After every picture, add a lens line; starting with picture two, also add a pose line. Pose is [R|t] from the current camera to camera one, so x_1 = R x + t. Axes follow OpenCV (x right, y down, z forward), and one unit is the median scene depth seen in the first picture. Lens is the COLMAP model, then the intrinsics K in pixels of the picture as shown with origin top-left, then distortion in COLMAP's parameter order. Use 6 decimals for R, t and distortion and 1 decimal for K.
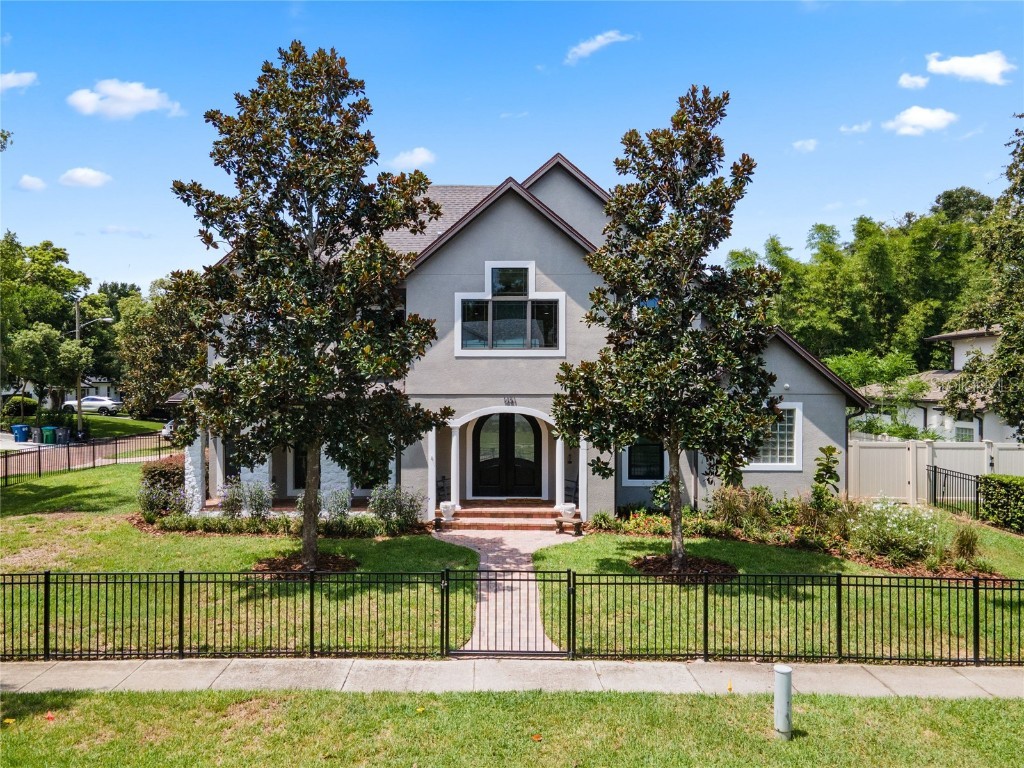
lens RADIAL K [[749.8, 0, 486.5], [0, 749.8, 379.1], [0, 0, 1]] dist [0.032756, 0.000506]
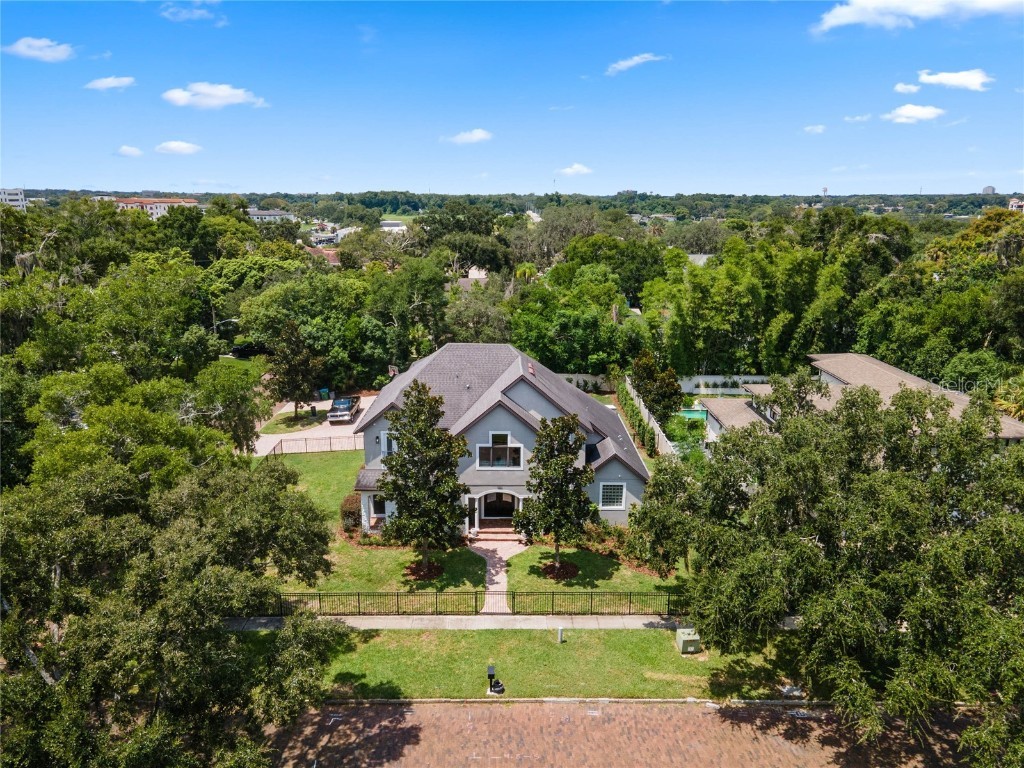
lens RADIAL K [[745.0, 0, 515.2], [0, 745.0, 347.2], [0, 0, 1]] dist [0.007227, 0.003102]
pose [[0.999755, 0.000509, 0.022141, 0.029376], [-0.004913, 0.979930, 0.199281, -0.958746], [-0.021595, -0.199341, 0.979692, -1.327833]]
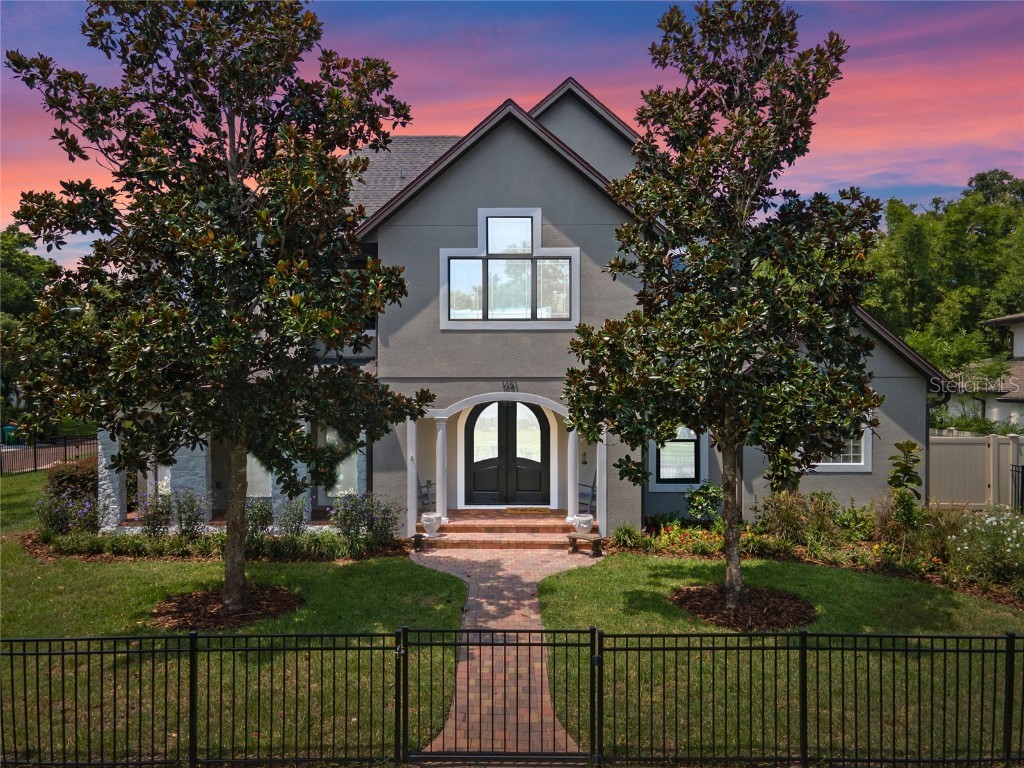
lens RADIAL K [[748.8, 0, 506.1], [0, 748.8, 385.6], [0, 0, 1]] dist [0.035191, 0.008891]
pose [[0.999873, -0.002116, 0.015826, 0.016096], [0.001998, 0.999970, 0.007443, 0.025348], [-0.015841, -0.007410, 0.999847, 0.227391]]
